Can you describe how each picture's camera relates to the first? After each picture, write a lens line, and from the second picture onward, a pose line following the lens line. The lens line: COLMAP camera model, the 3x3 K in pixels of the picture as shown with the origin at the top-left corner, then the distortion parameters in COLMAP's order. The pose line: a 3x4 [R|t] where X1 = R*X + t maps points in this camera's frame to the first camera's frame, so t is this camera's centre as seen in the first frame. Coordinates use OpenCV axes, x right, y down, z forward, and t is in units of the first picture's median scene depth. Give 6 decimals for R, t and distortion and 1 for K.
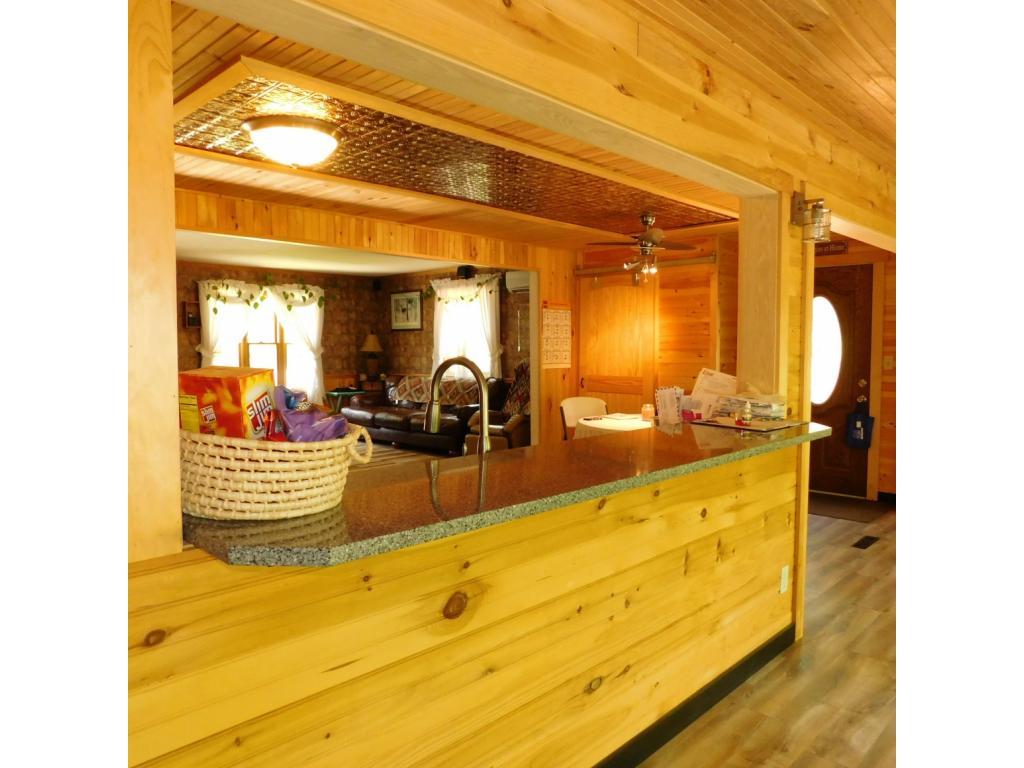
lens RADIAL K [[684.7, 0, 517.8], [0, 684.7, 385.0], [0, 0, 1]] dist [-0.056541, 0.049786]
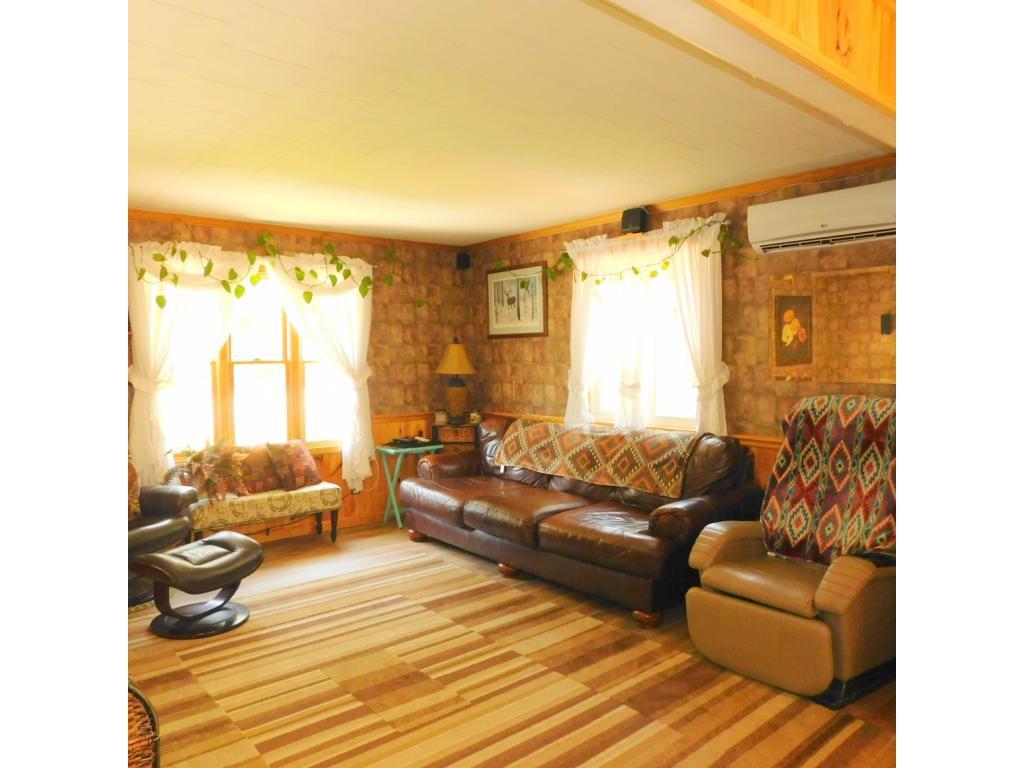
lens RADIAL K [[684.7, 0, 517.8], [0, 684.7, 385.0], [0, 0, 1]] dist [-0.056541, 0.049786]
pose [[0.993901, -0.002358, -0.110250, -0.104027], [0.001213, 0.999945, -0.010453, -0.035444], [0.110269, 0.010255, 0.993849, 0.459396]]
